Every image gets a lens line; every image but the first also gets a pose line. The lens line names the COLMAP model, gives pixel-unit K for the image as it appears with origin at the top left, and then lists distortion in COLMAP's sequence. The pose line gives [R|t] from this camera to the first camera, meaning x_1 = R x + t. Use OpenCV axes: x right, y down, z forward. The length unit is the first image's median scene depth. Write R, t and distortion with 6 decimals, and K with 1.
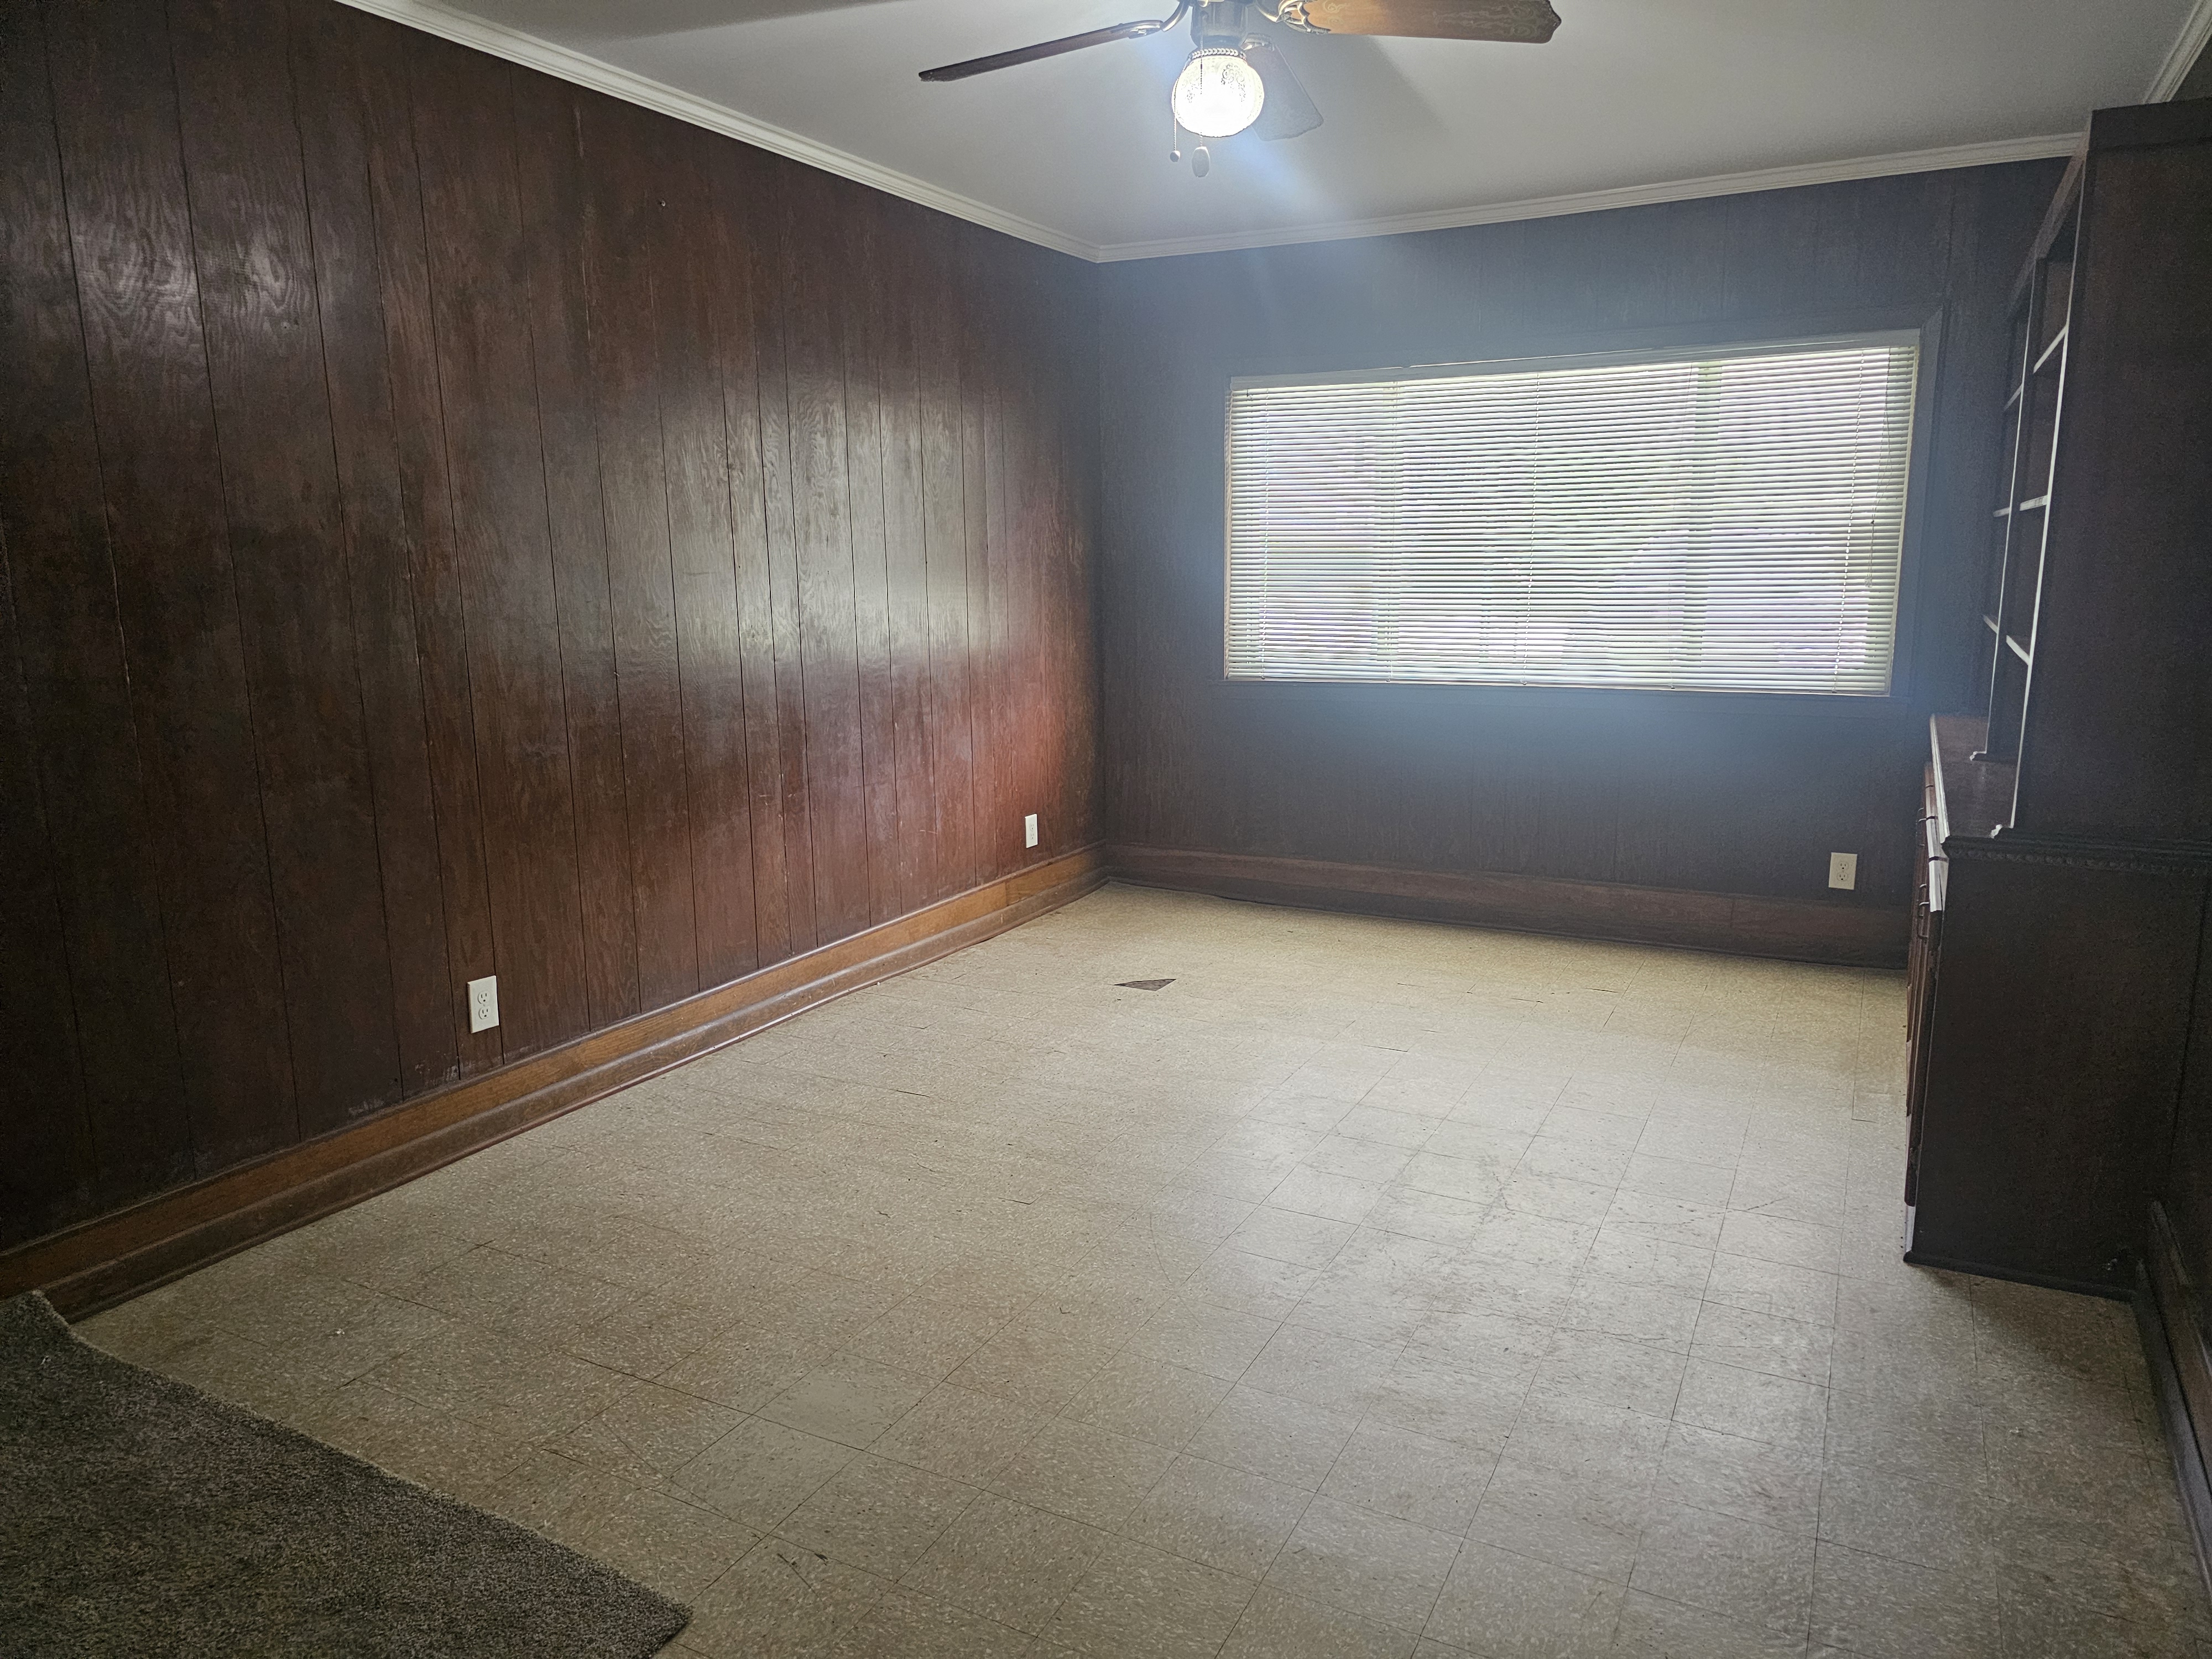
lens RADIAL K [[1493.5, 0, 1099.2], [0, 1493.5, 837.7], [0, 0, 1]] dist [0.045407, -0.045626]
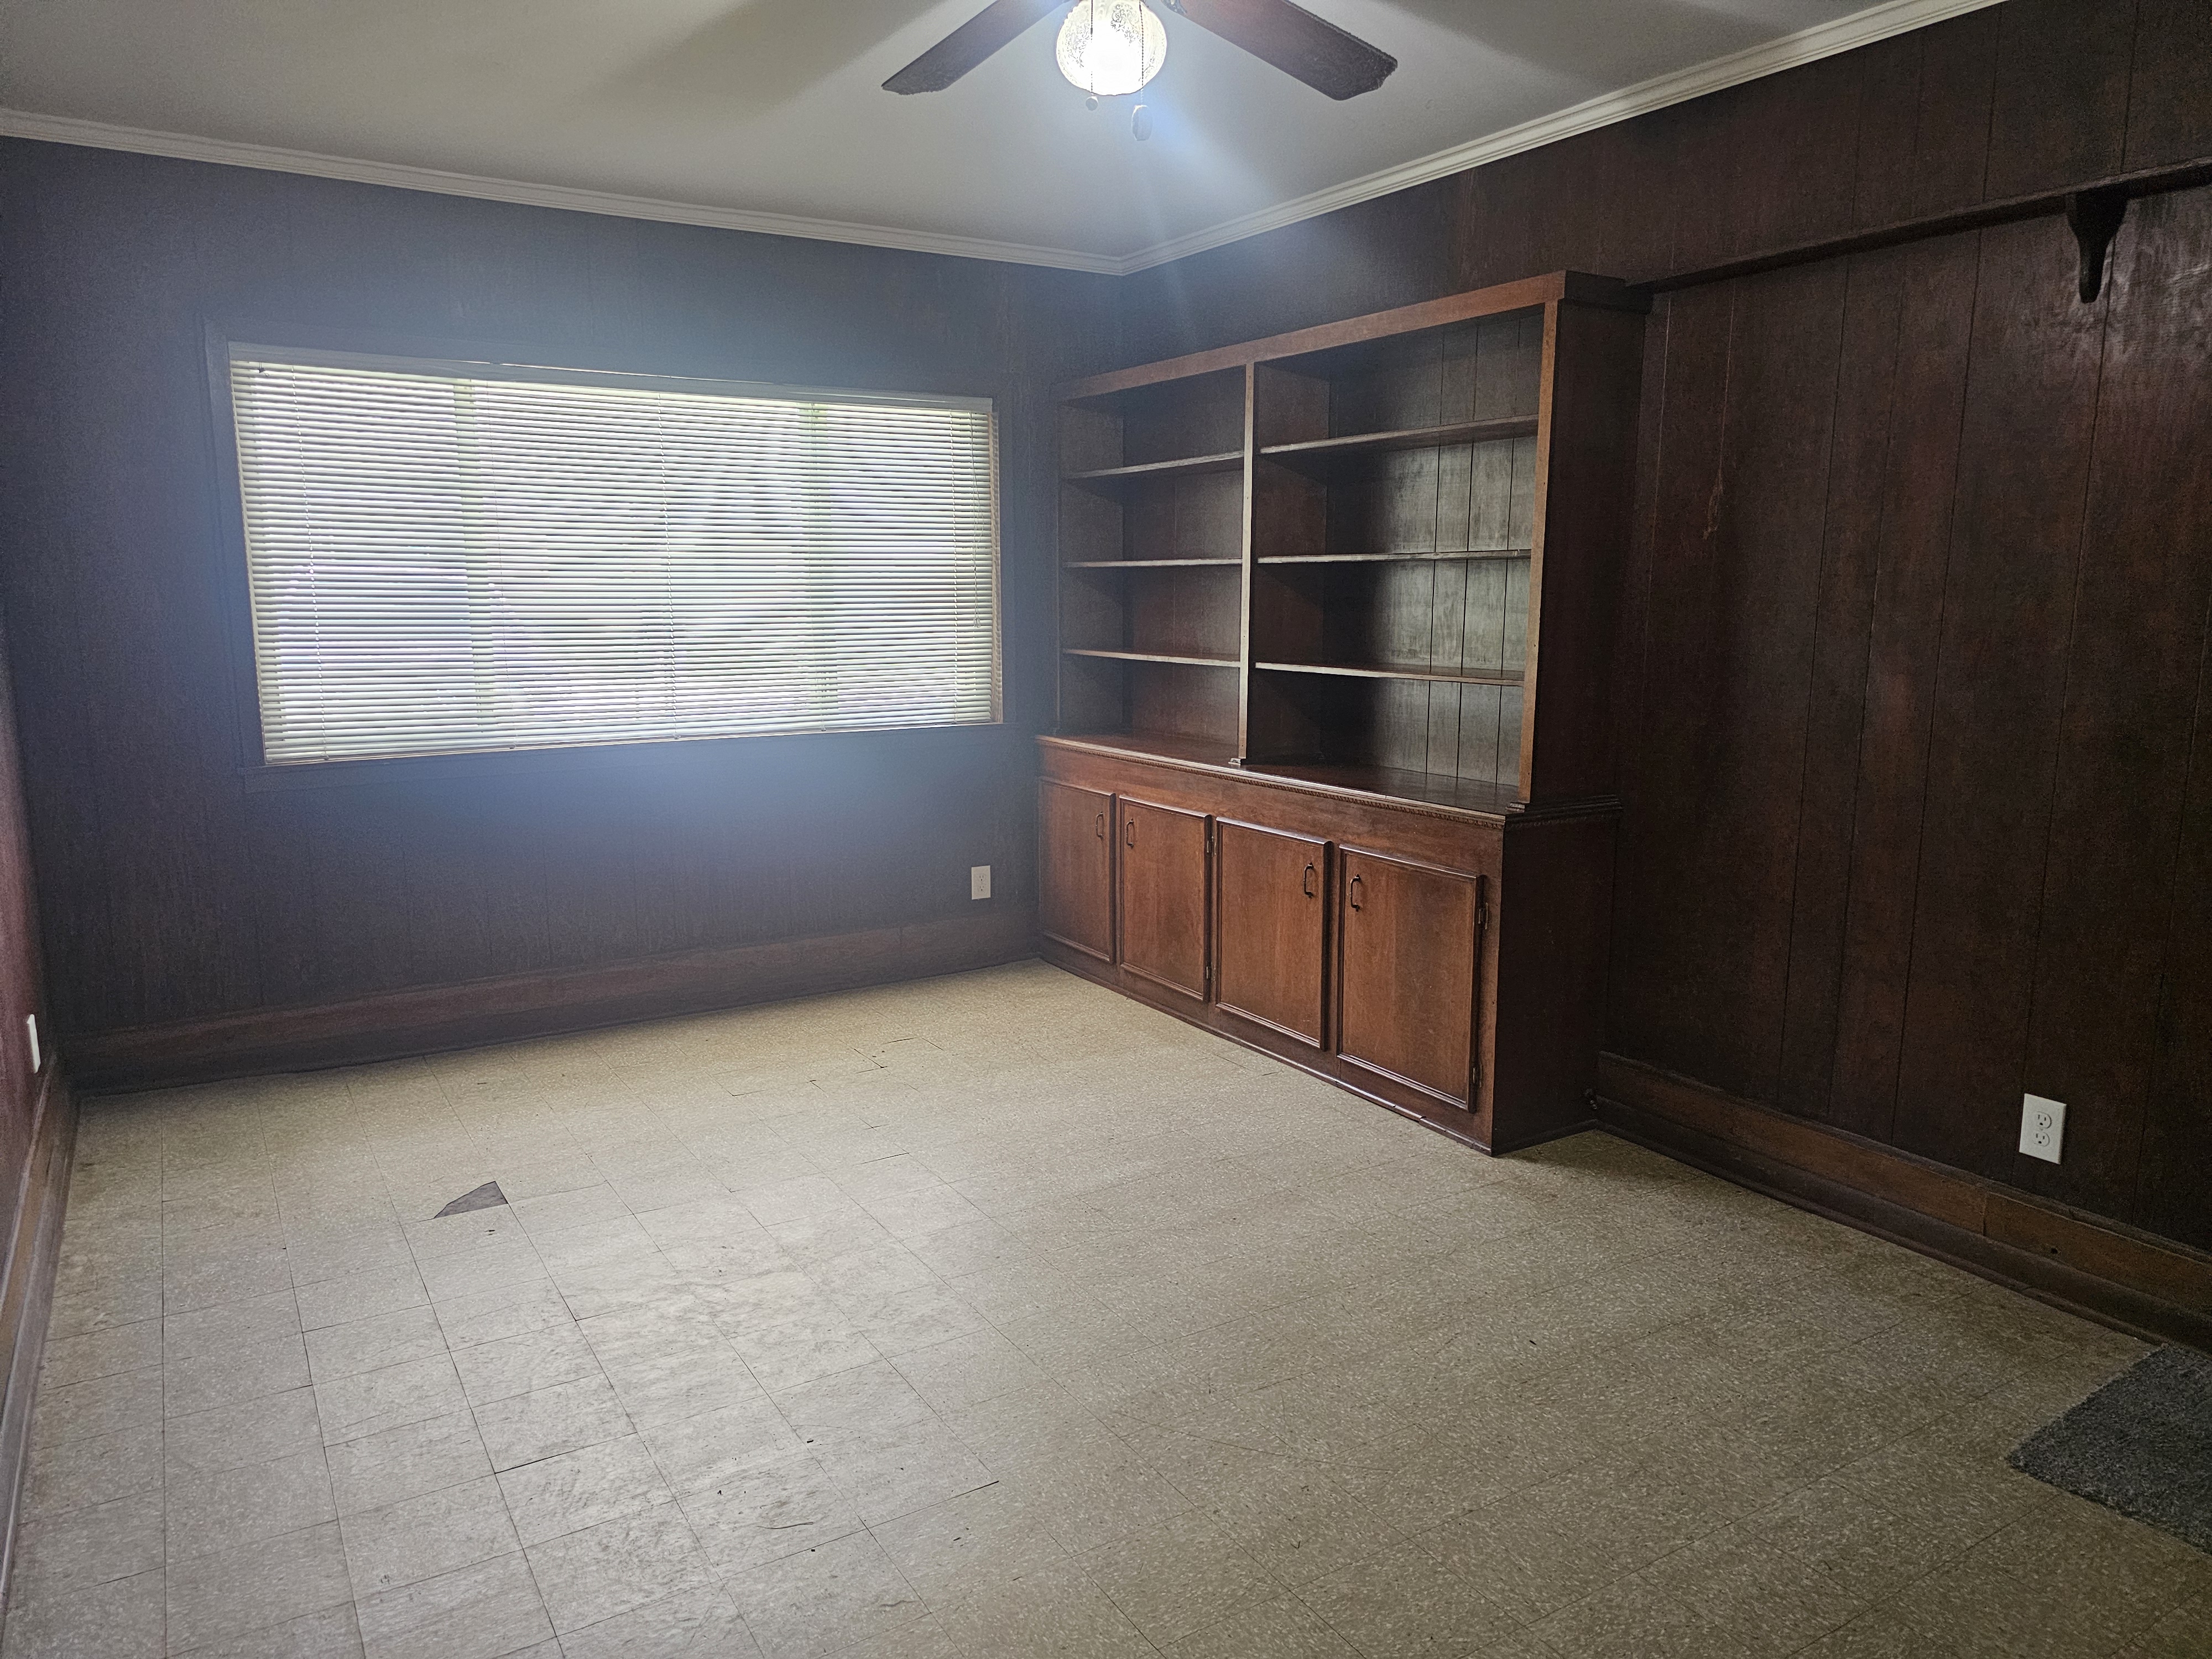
lens RADIAL K [[1493.5, 0, 1102.6], [0, 1493.5, 822.4], [0, 0, 1]] dist [0.045407, -0.045626]
pose [[0.502517, -0.127481, 0.855117, -0.384933], [0.159126, 0.985810, 0.053453, -0.064627], [-0.849797, 0.109211, 0.515672, 0.352914]]
